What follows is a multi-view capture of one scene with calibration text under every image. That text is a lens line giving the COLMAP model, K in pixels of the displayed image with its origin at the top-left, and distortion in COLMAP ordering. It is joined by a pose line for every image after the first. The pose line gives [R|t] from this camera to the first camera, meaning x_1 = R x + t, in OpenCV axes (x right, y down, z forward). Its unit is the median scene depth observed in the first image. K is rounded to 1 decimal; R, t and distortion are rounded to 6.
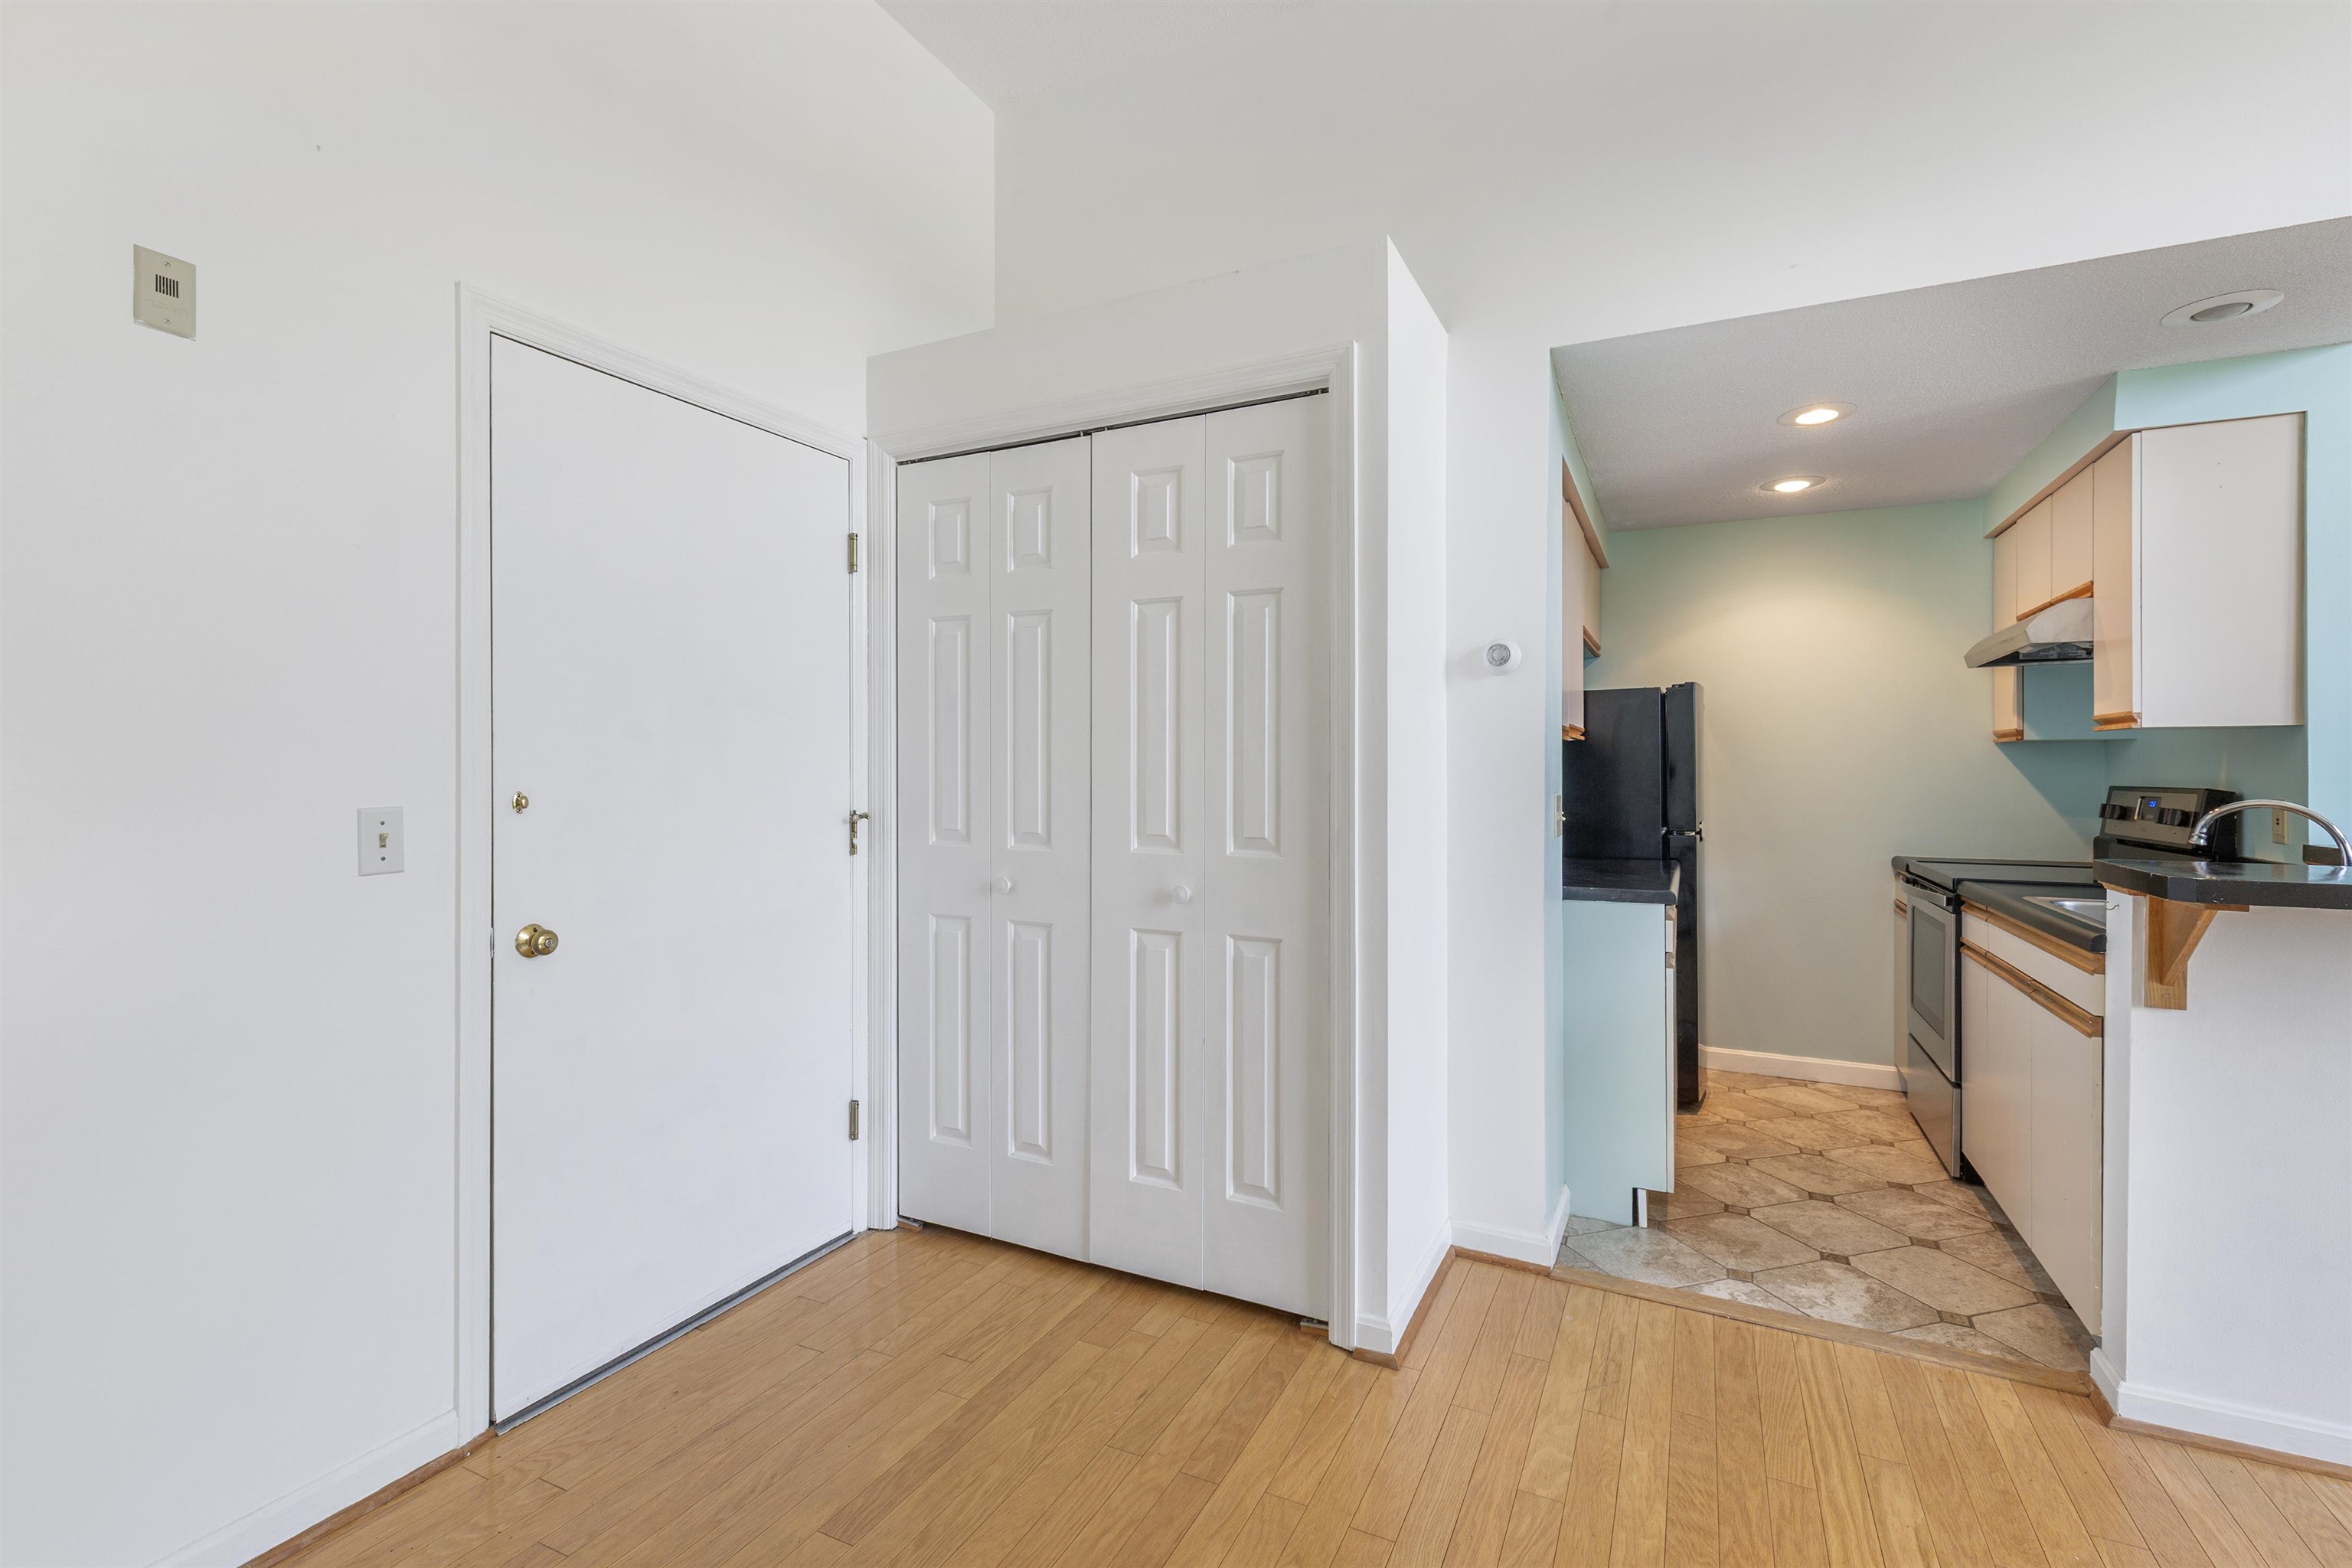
lens RADIAL K [[1061.8, 0, 1159.4], [0, 1061.8, 763.5], [0, 0, 1]] dist [0.008279, -0.001545]
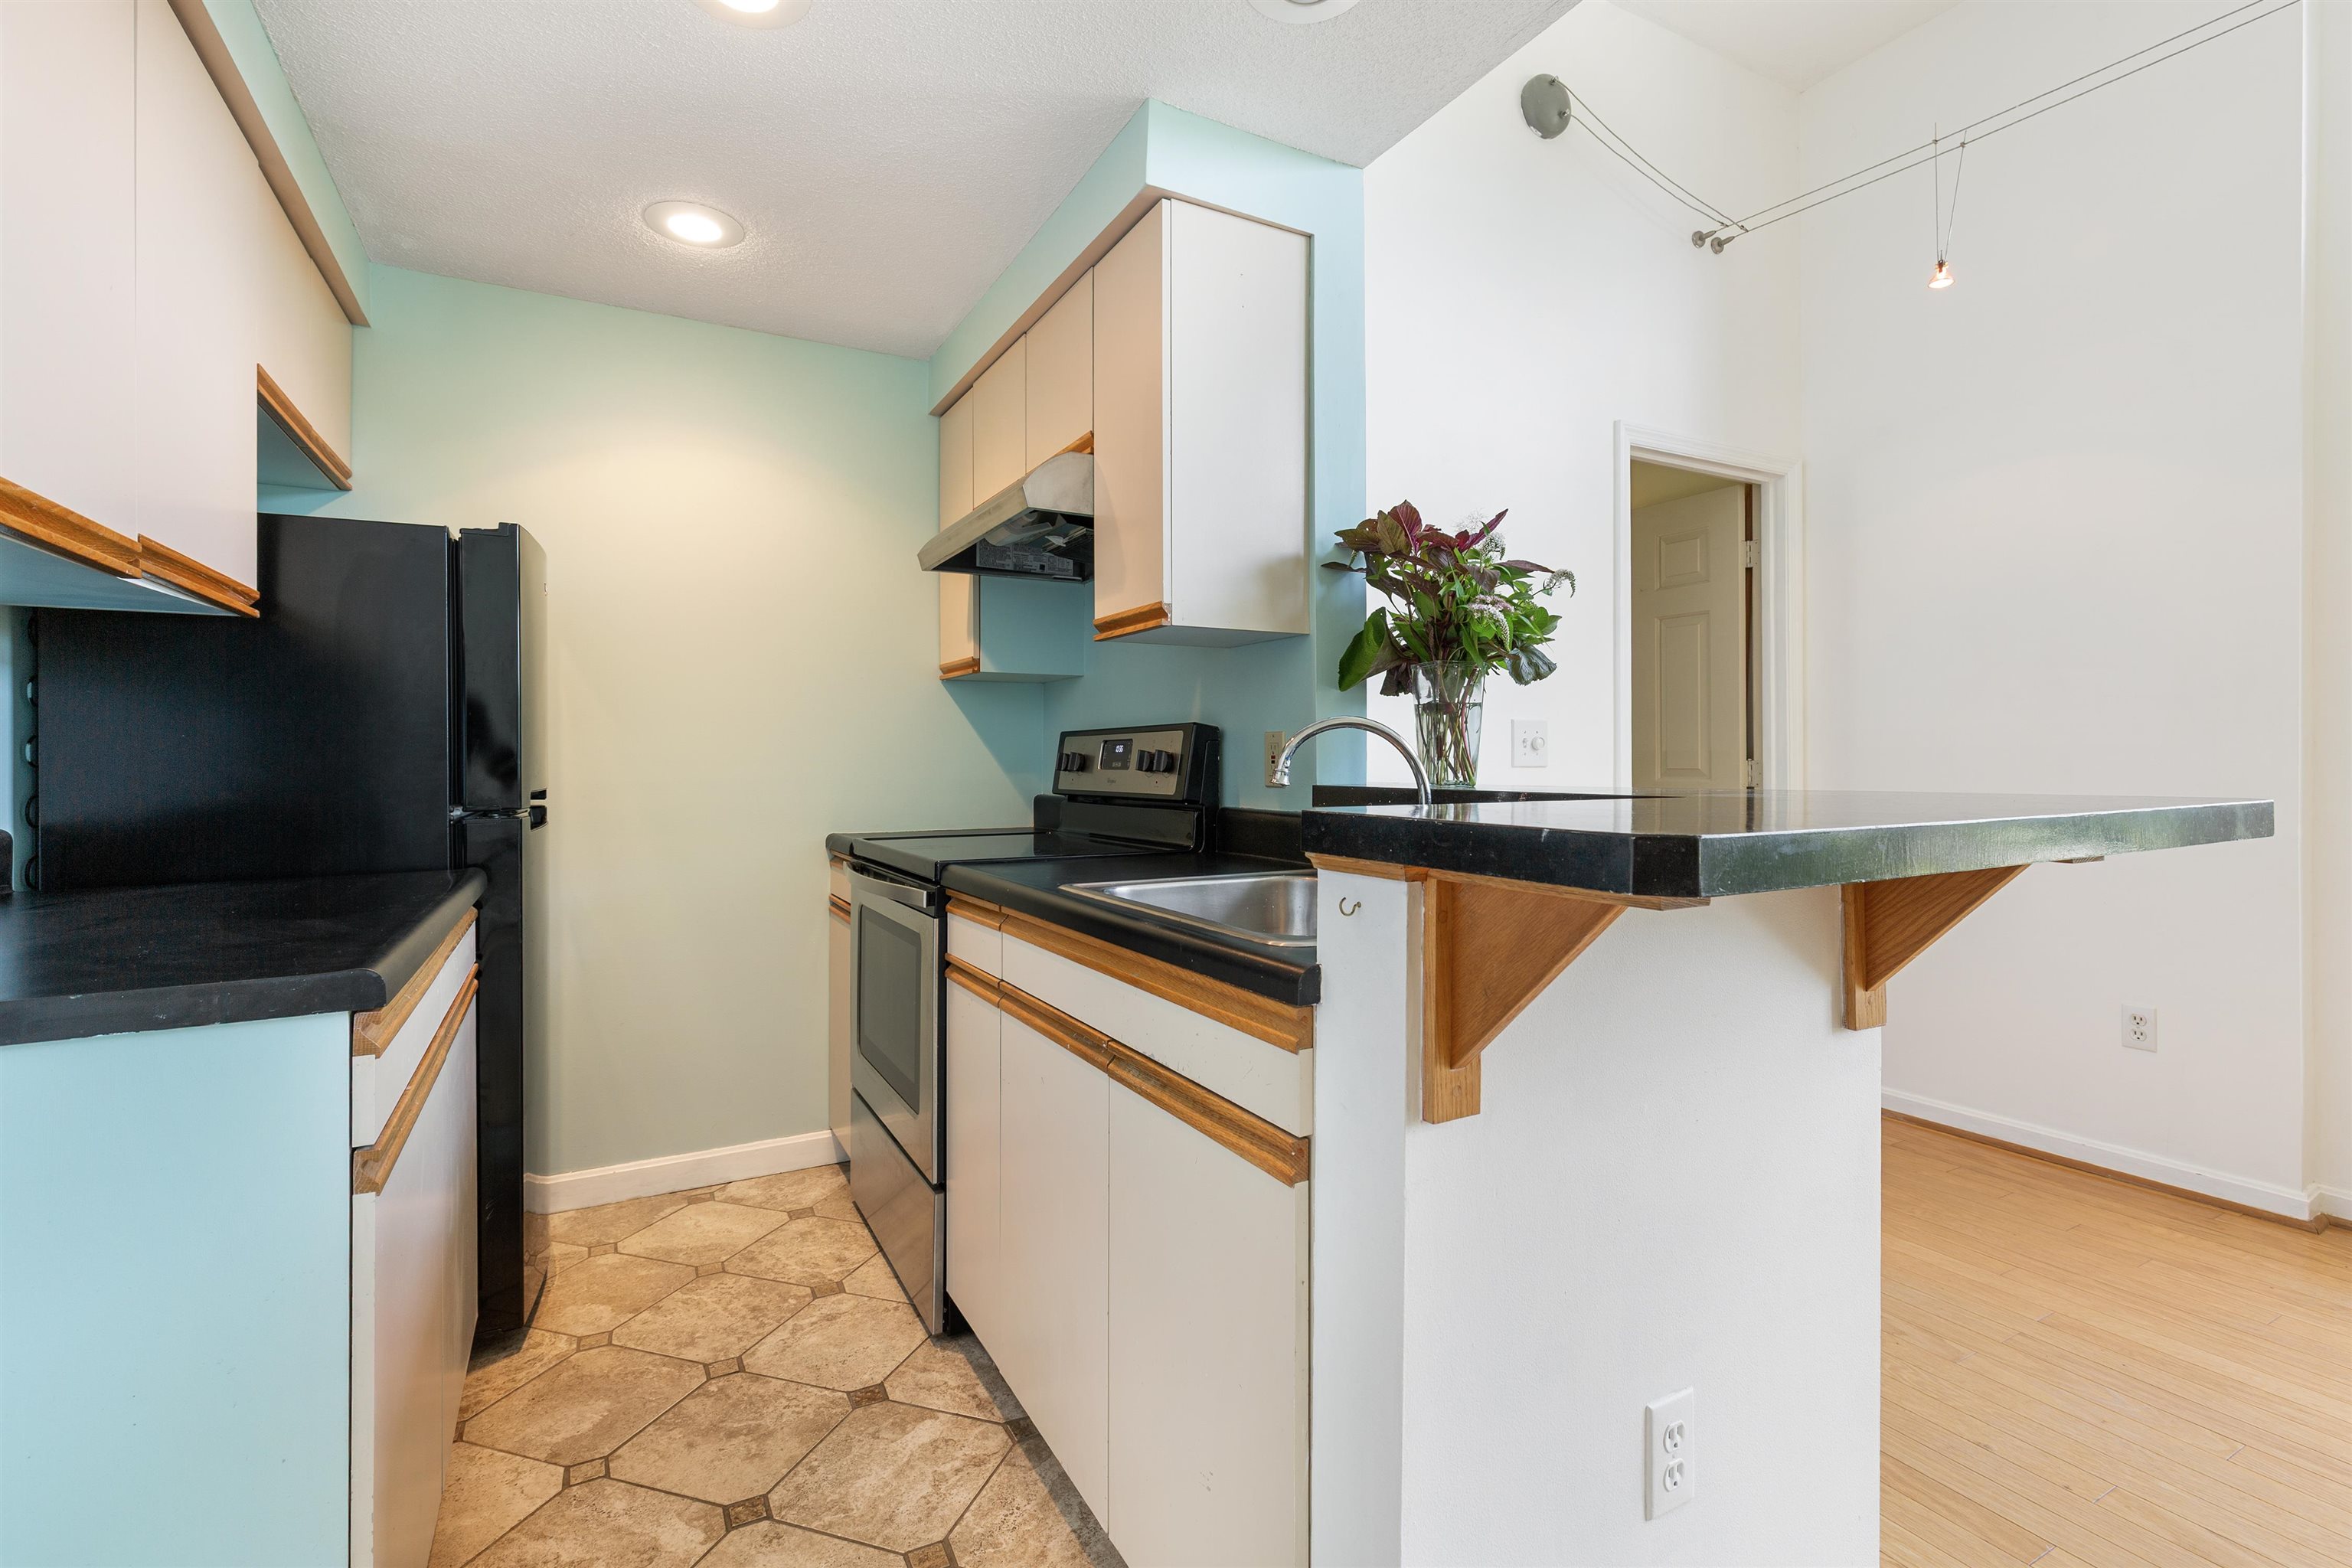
lens RADIAL K [[1061.8, 0, 1191.3], [0, 1061.8, 754.5], [0, 0, 1]] dist [0.008279, -0.001545]
pose [[0.560044, 0.001338, 0.828462, 0.294740], [-0.001888, 0.999998, -0.000338, 0.042085], [-0.828461, -0.001375, 0.560045, 0.501402]]
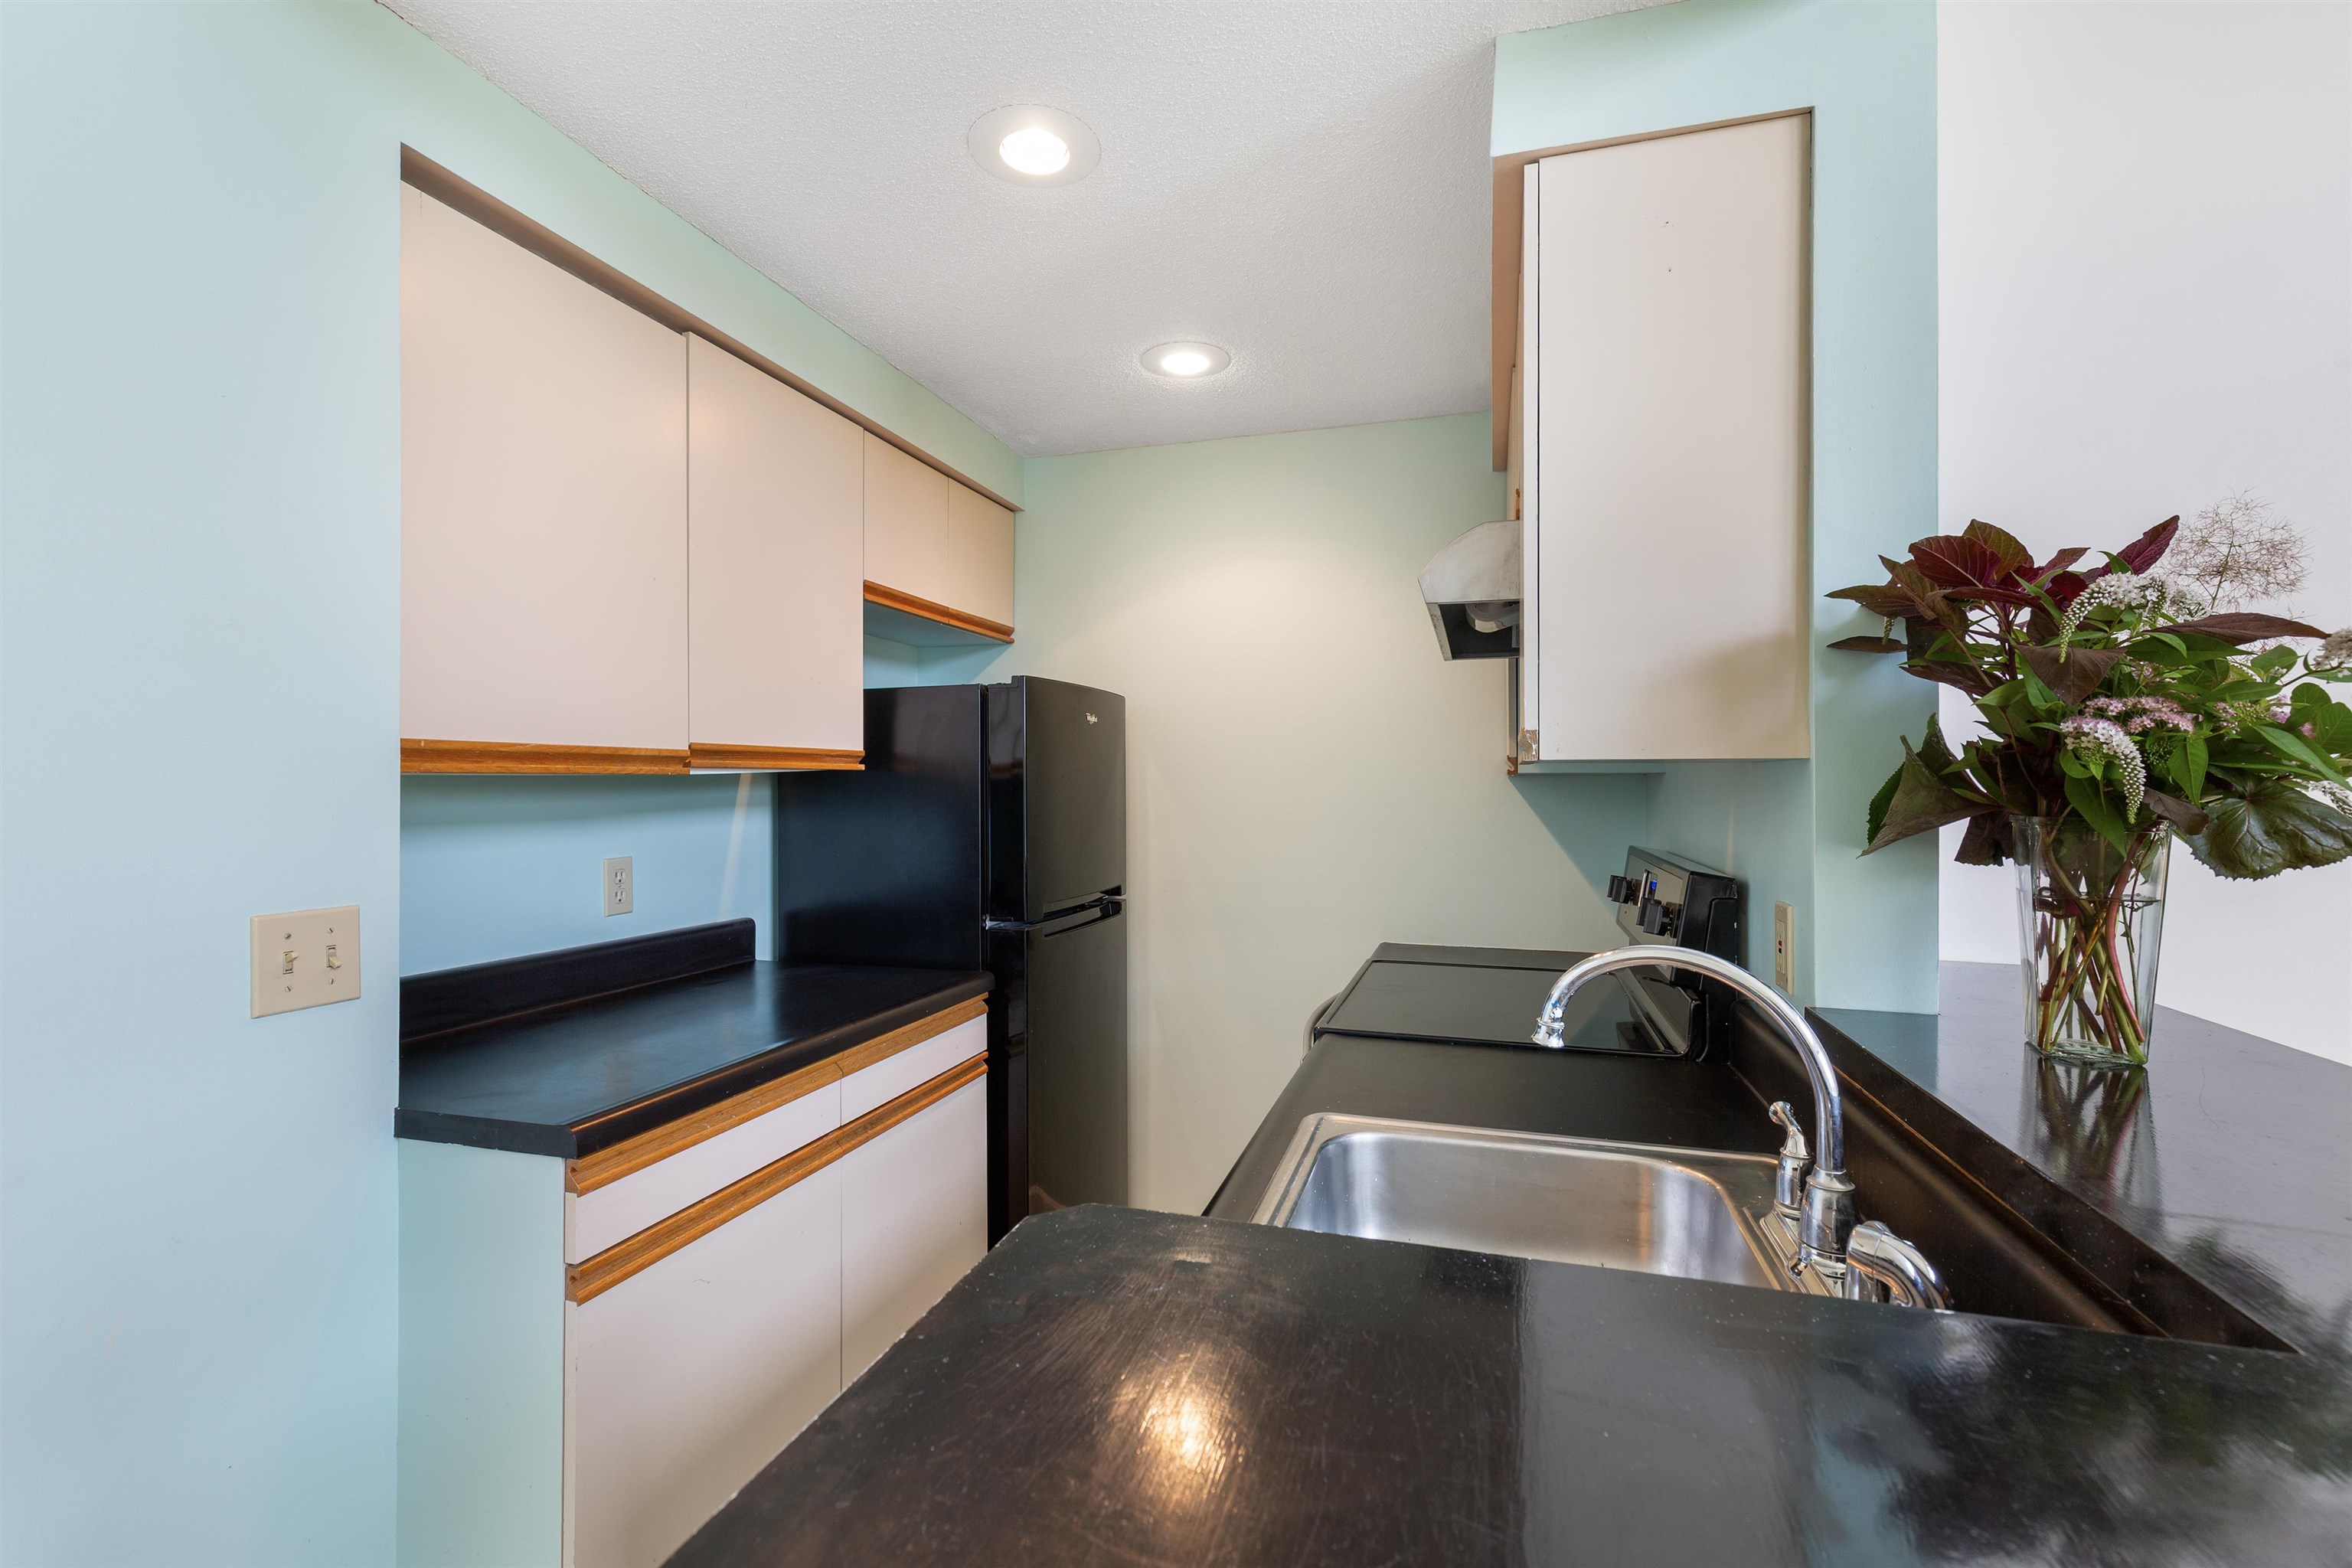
lens RADIAL K [[1061.8, 0, 1169.7], [0, 1061.8, 778.8], [0, 0, 1]] dist [0.008279, -0.001545]
pose [[0.985055, -0.000551, 0.172238, 0.554983], [-0.000065, 0.999994, 0.003573, -0.022608], [-0.172239, -0.003531, 0.985049, 0.453255]]
